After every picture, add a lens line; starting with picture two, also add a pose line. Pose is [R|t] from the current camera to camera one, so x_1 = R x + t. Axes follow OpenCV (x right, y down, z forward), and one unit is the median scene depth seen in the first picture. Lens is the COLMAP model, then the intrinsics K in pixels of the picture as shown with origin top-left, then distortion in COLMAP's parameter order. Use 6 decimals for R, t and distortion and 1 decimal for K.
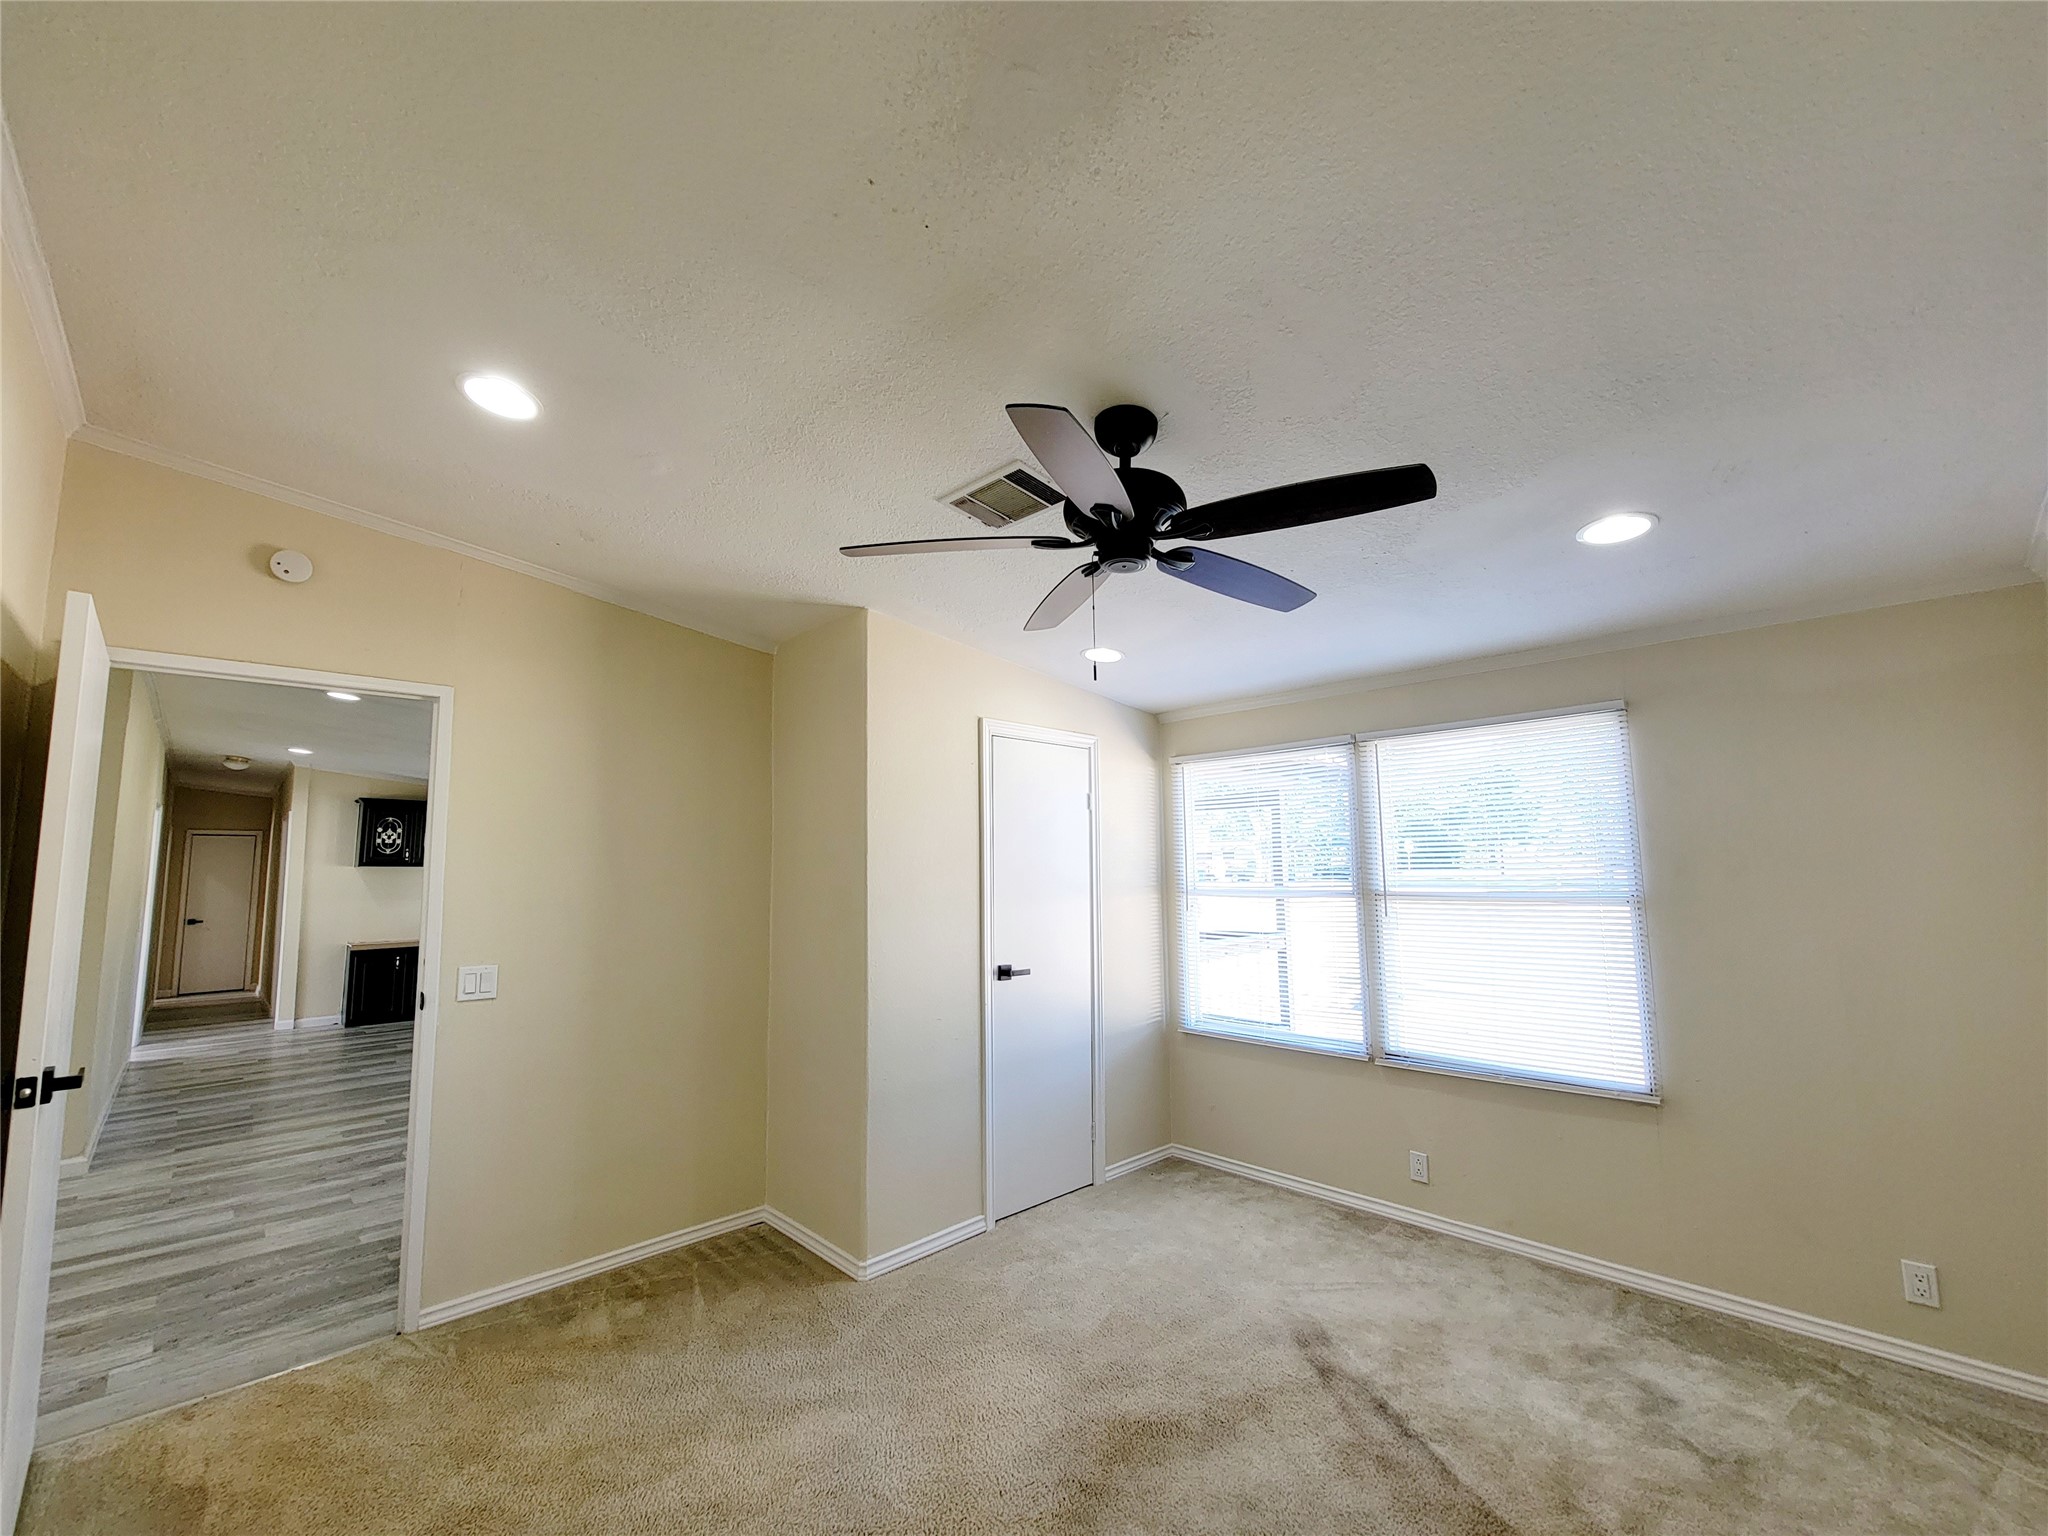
lens RADIAL K [[835.5, 0, 1021.3], [0, 835.5, 781.9], [0, 0, 1]] dist [-0.002450, -0.000867]
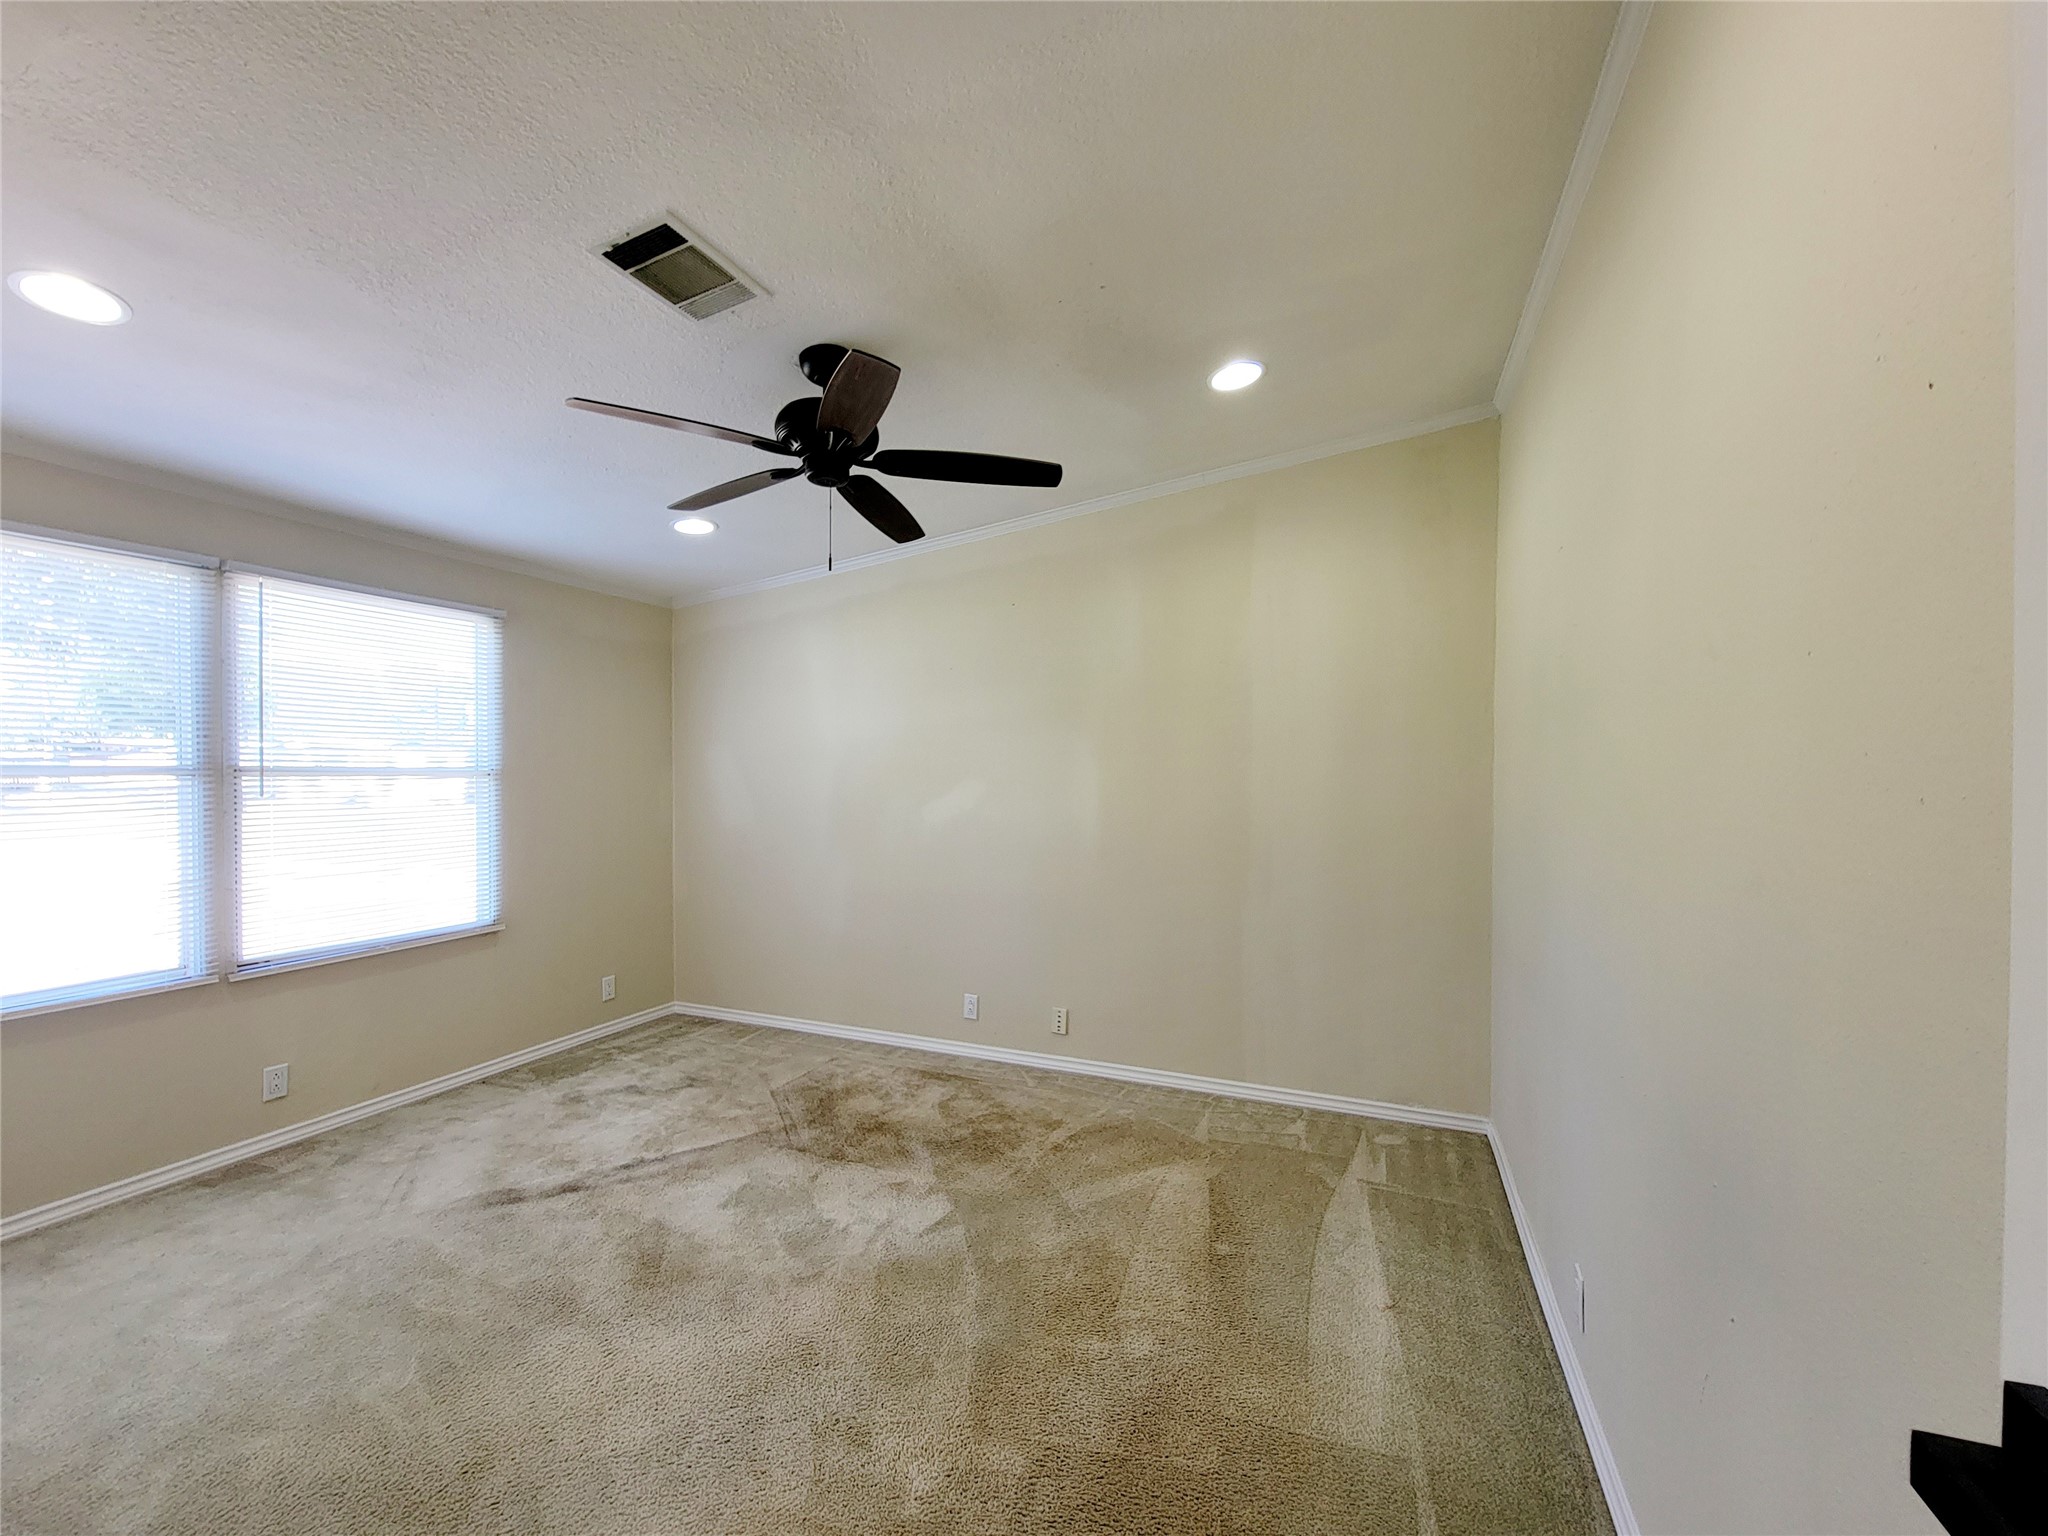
lens RADIAL K [[835.5, 0, 1032.3], [0, 835.5, 771.8], [0, 0, 1]] dist [-0.002450, -0.000867]
pose [[-0.419488, 0.015227, 0.907633, -0.721141], [-0.097489, 0.993321, -0.061721, 0.133812], [-0.902511, -0.114375, -0.415201, 0.774791]]
